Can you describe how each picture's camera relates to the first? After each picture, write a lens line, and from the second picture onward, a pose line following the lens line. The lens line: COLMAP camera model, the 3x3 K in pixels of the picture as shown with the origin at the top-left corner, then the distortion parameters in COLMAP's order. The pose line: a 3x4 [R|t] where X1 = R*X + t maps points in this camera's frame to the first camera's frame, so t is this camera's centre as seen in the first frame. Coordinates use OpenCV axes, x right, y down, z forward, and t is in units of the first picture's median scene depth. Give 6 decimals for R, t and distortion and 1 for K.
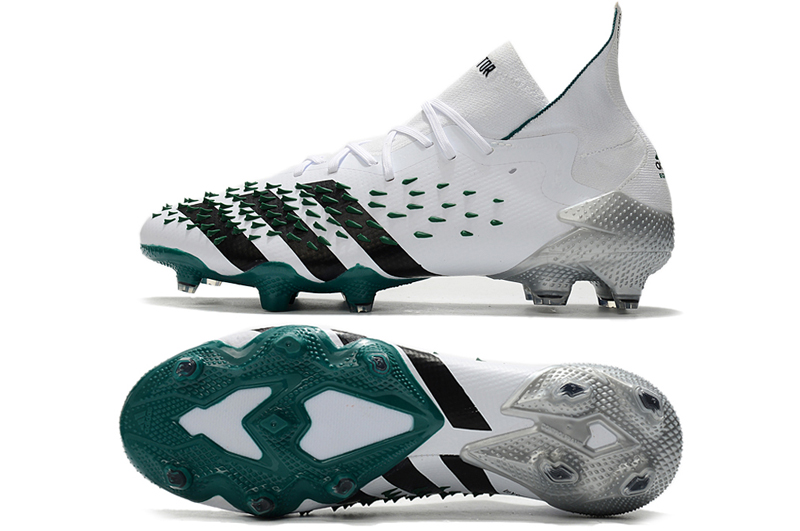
lens RADIAL K [[805.3, 0, 399.7], [0, 805.3, 270.0], [0, 0, 1]] dist [-0.007129, 0.000000]
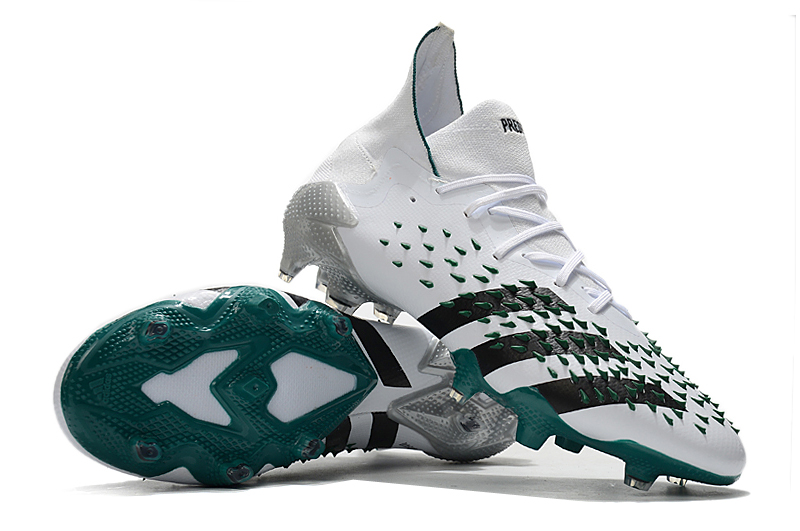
lens RADIAL K [[805.3, 0, 401.1], [0, 805.3, 261.6], [0, 0, 1]] dist [-0.007129, 0.000000]
pose [[0.886138, 0.035801, 0.462037, -0.422060], [-0.050609, 0.998524, 0.019693, 0.011902], [-0.460650, -0.040834, 0.886642, 0.065338]]
